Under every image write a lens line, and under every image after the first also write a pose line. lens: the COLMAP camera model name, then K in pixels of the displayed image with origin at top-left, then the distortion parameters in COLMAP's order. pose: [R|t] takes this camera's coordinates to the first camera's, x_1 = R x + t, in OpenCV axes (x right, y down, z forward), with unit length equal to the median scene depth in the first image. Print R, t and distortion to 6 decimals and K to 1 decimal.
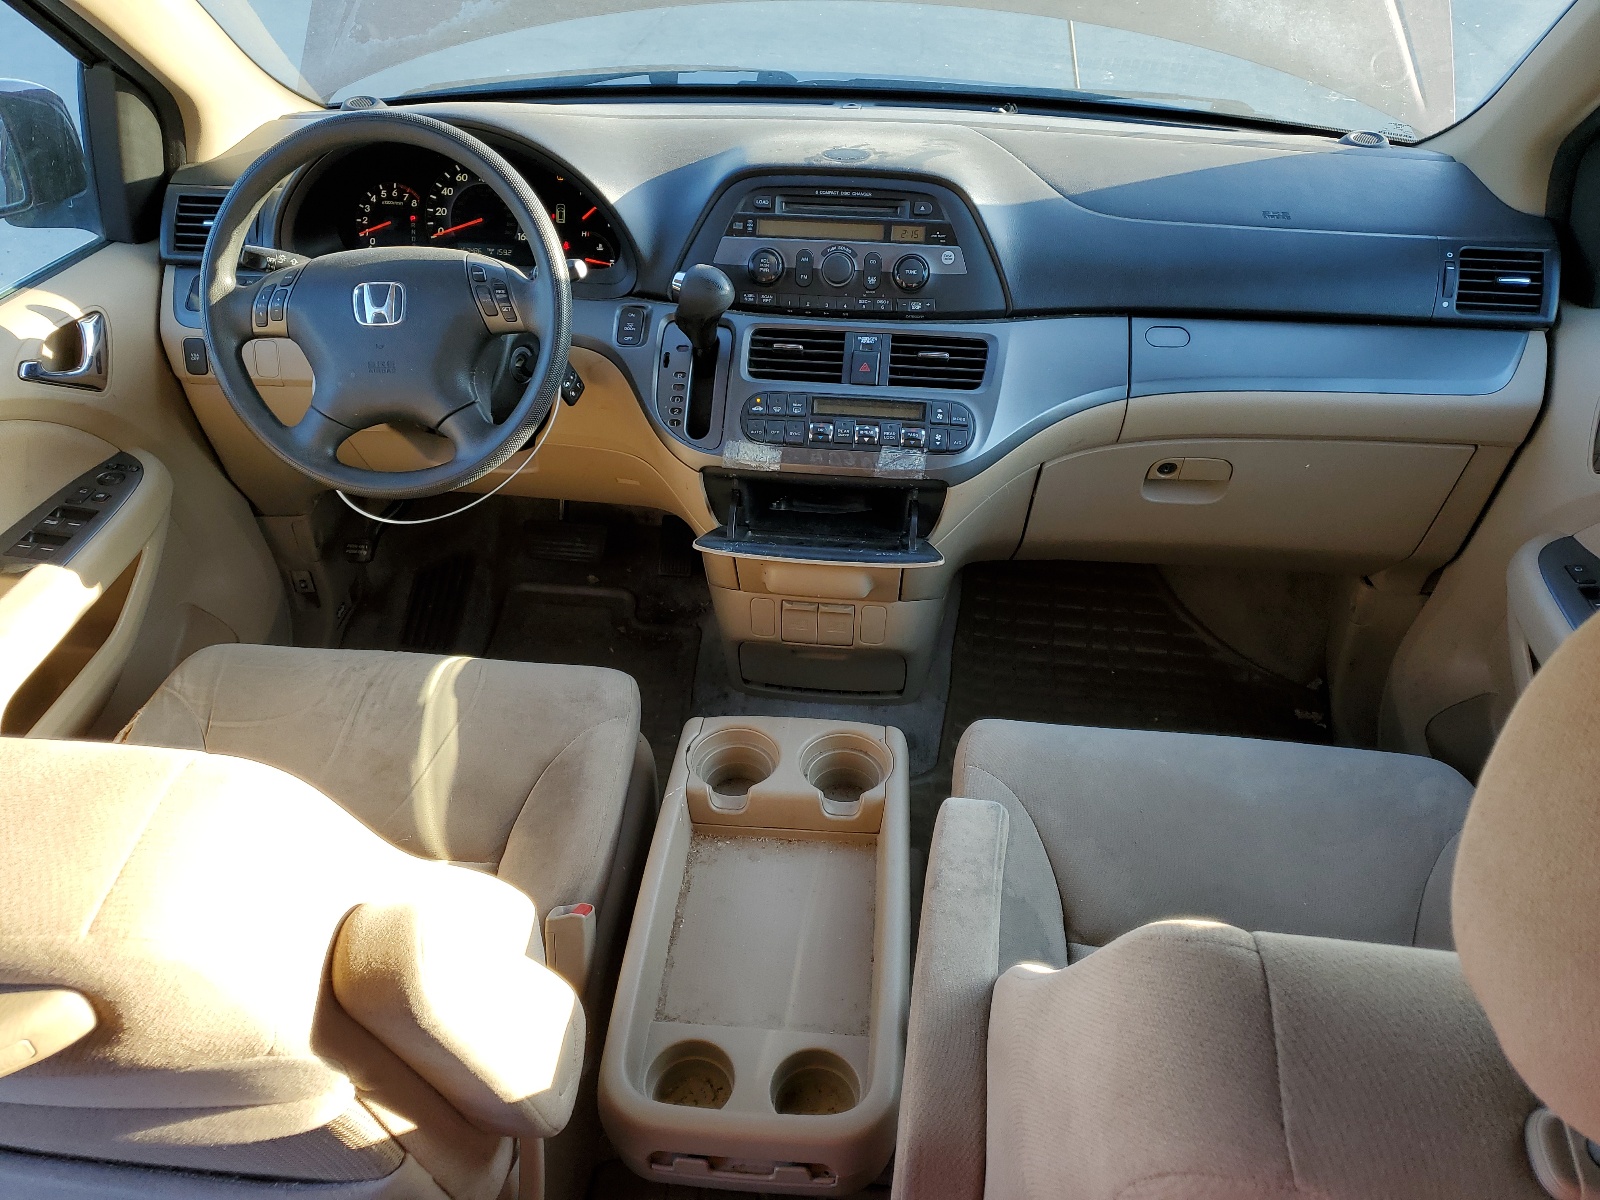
lens RADIAL K [[1214.2, 0, 799.8], [0, 1214.2, 600.5], [0, 0, 1]] dist [-0.001391, -0.000400]
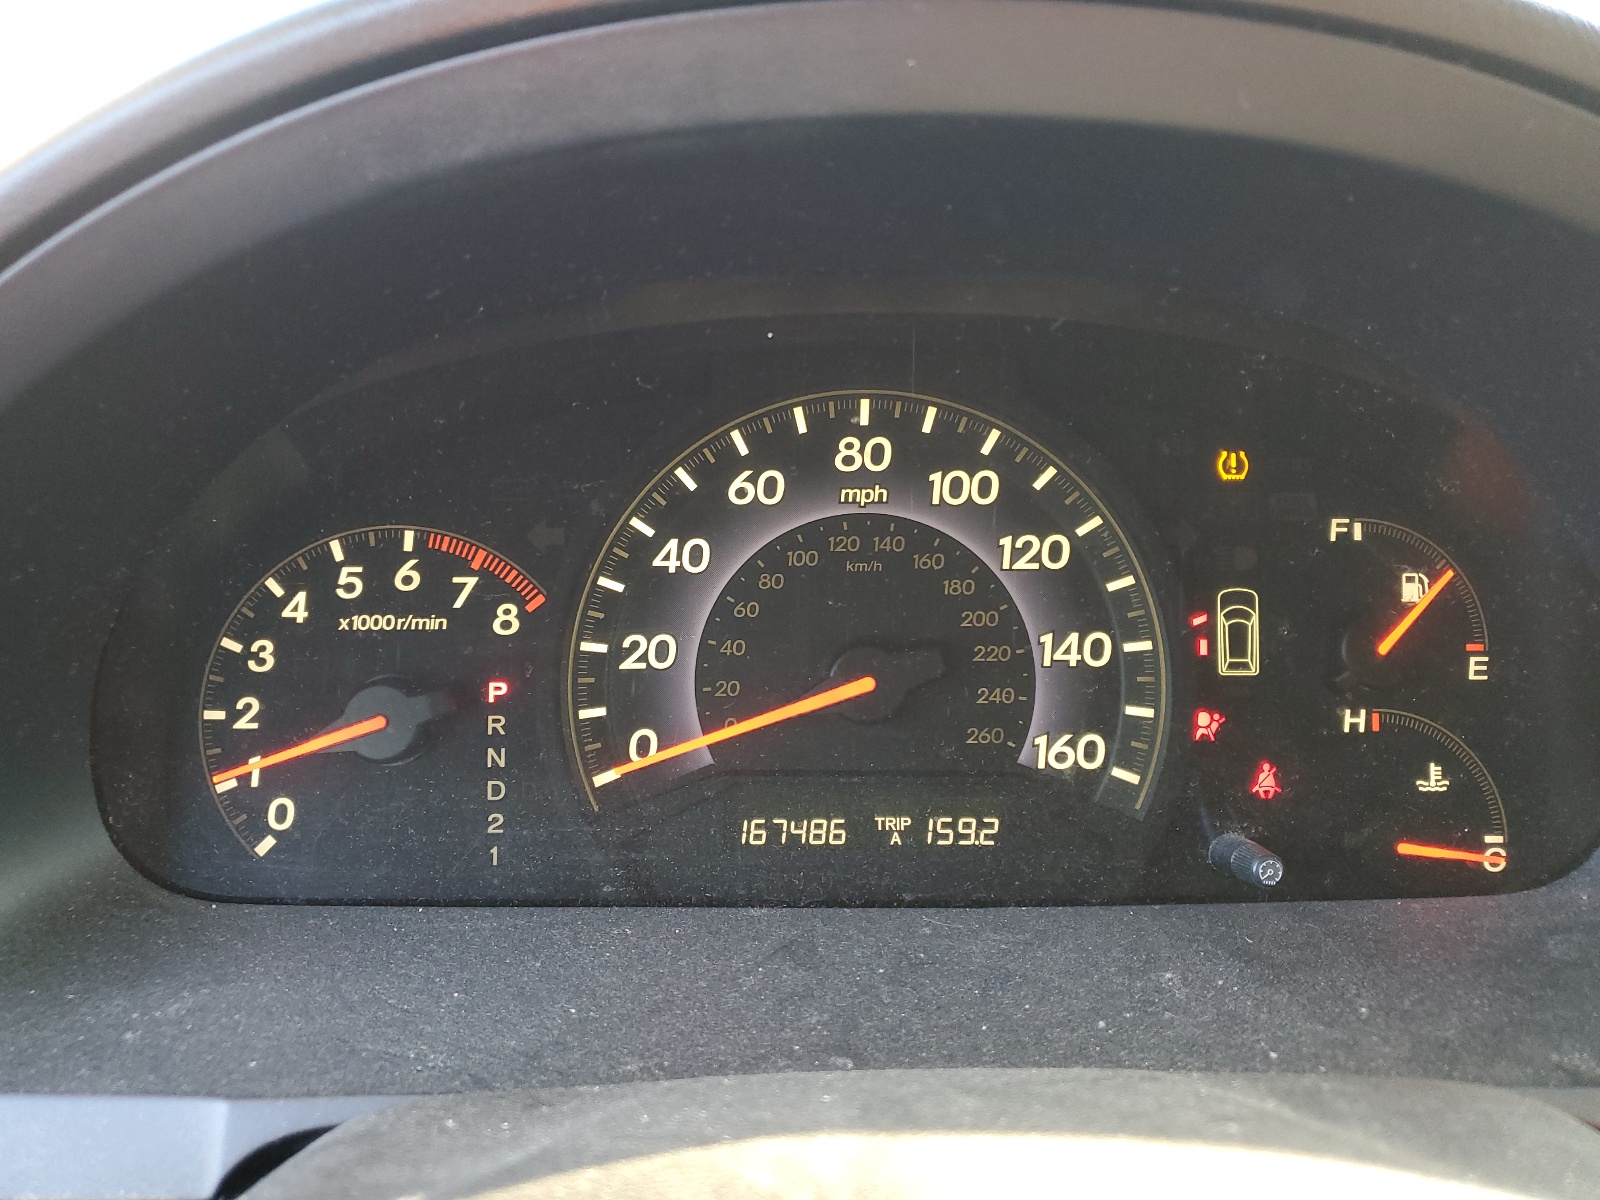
lens RADIAL K [[1214.2, 0, 799.9], [0, 1214.2, 600.2], [0, 0, 1]] dist [-0.001391, -0.000400]
pose [[0.993308, -0.050347, 0.103943, -0.290125], [0.077707, 0.957151, -0.278968, -0.270499], [-0.085444, 0.285178, 0.954658, 0.803332]]
